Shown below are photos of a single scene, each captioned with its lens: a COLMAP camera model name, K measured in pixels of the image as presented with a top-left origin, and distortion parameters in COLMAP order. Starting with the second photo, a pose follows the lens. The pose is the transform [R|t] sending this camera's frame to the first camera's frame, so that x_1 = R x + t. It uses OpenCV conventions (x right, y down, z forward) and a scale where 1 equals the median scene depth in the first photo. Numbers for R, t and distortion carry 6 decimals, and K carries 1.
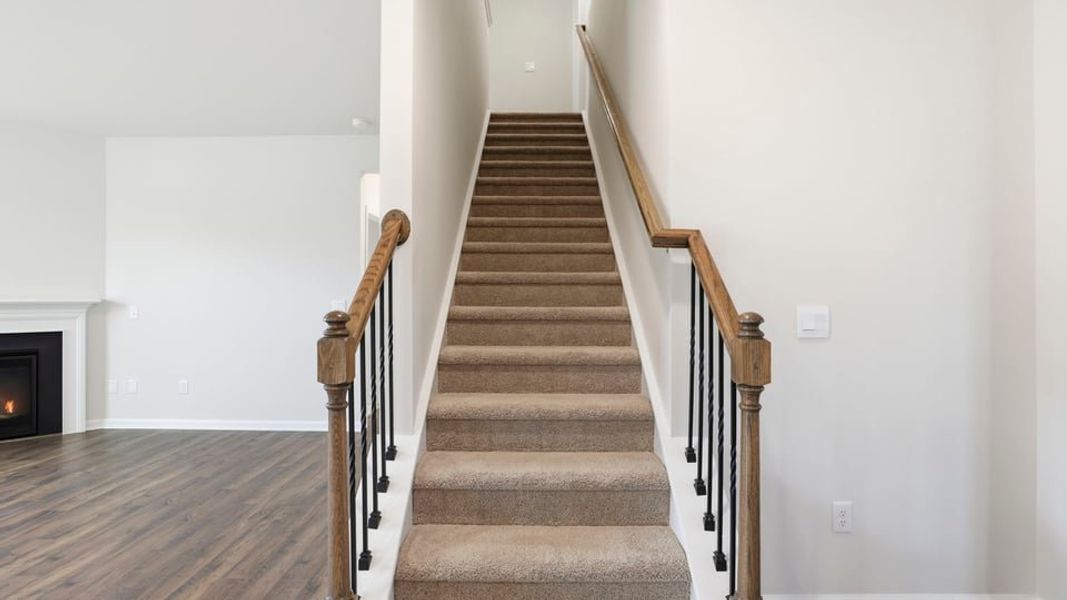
lens RADIAL K [[494.9, 0, 538.4], [0, 494.9, 298.4], [0, 0, 1]] dist [-0.003032, -0.000517]
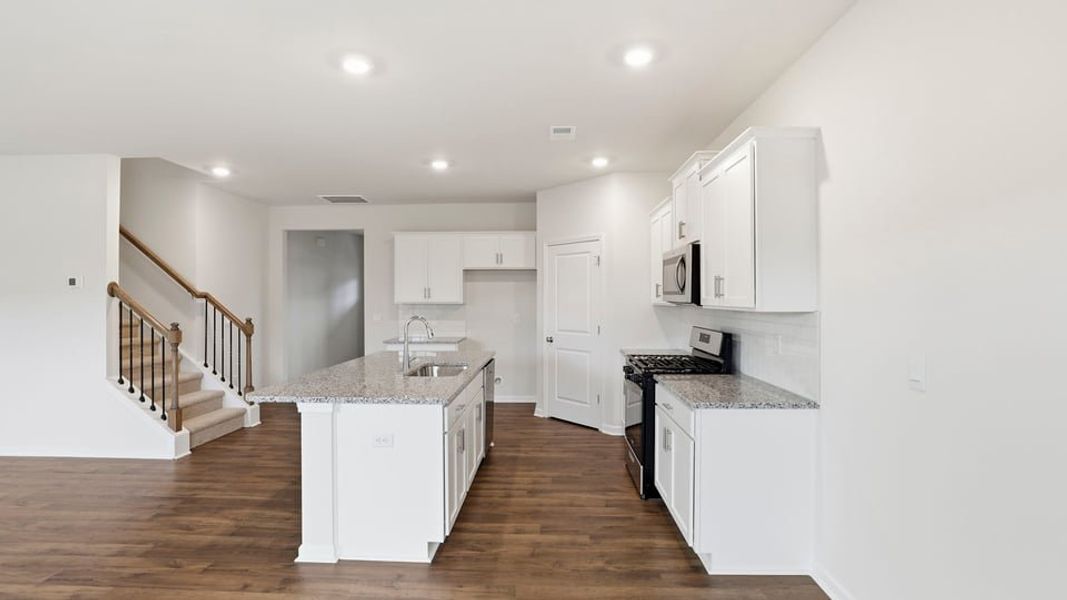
lens RADIAL K [[486.8, 0, 512.7], [0, 486.8, 300.7], [0, 0, 1]] dist [-0.000178, 0.000772]
pose [[0.063124, -0.004109, 0.997997, -2.586527], [0.005896, 0.999976, 0.003744, -0.085452], [-0.997988, 0.005648, 0.063147, -1.096717]]
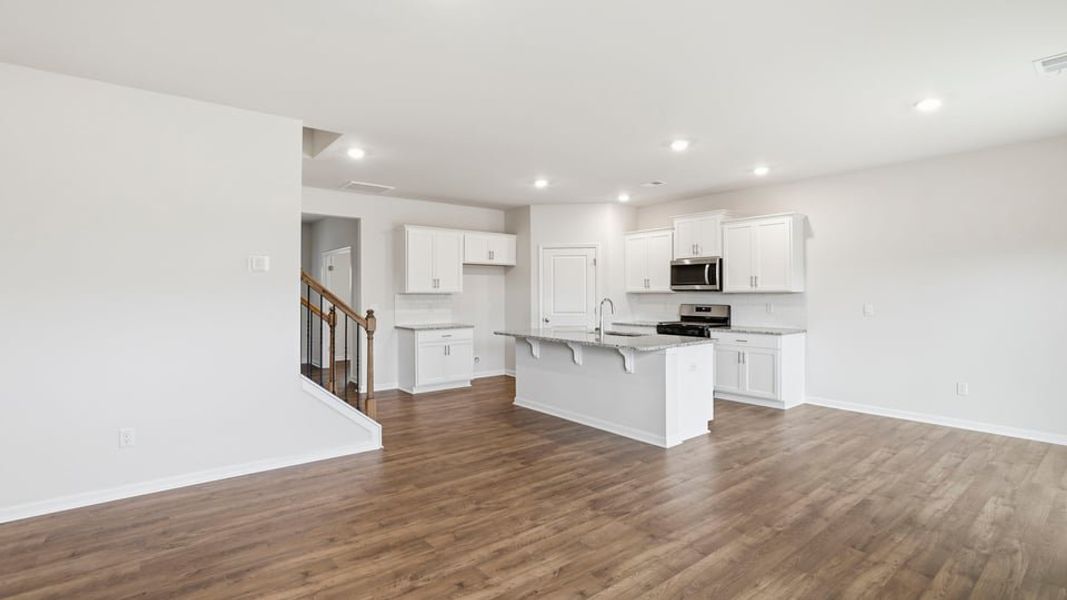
lens RADIAL K [[501.2, 0, 521.9], [0, 501.2, 303.4], [0, 0, 1]] dist [-0.036827, 0.015682]
pose [[-0.619195, -0.011590, 0.785152, -2.607695], [0.006524, 0.999781, 0.019904, -0.049150], [-0.785210, 0.017447, -0.618983, 1.623280]]
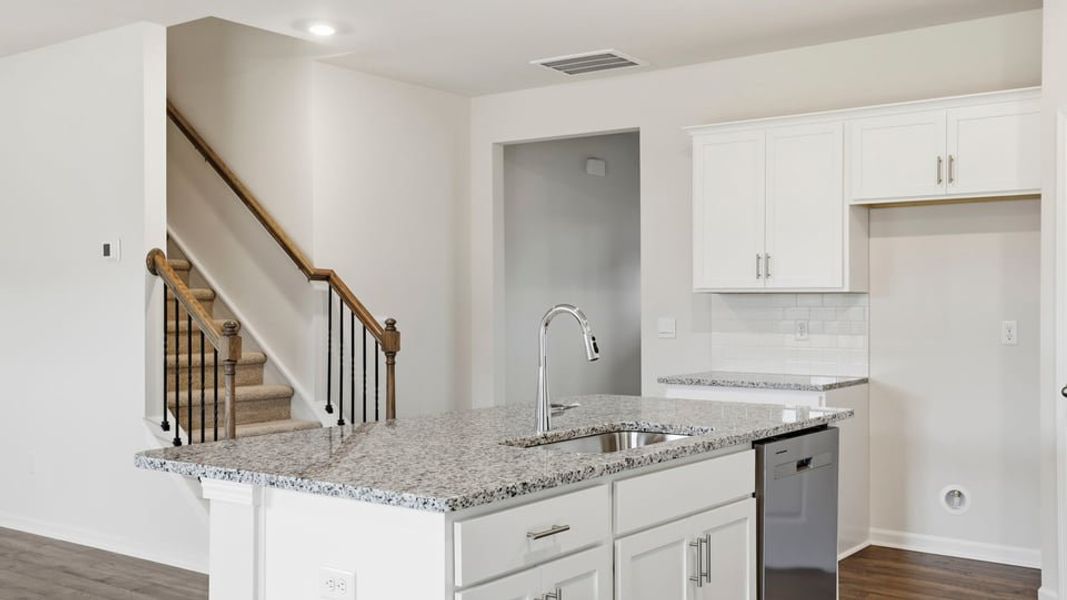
lens RADIAL K [[1073.8, 0, 533.5], [0, 1073.8, 300.0], [0, 0, 1]] dist [0.021871, 0.006462]
pose [[0.596470, 0.003962, 0.802626, -2.091019], [0.004633, 0.999954, -0.008380, -0.007118], [-0.802622, 0.008717, 0.596424, -1.613480]]
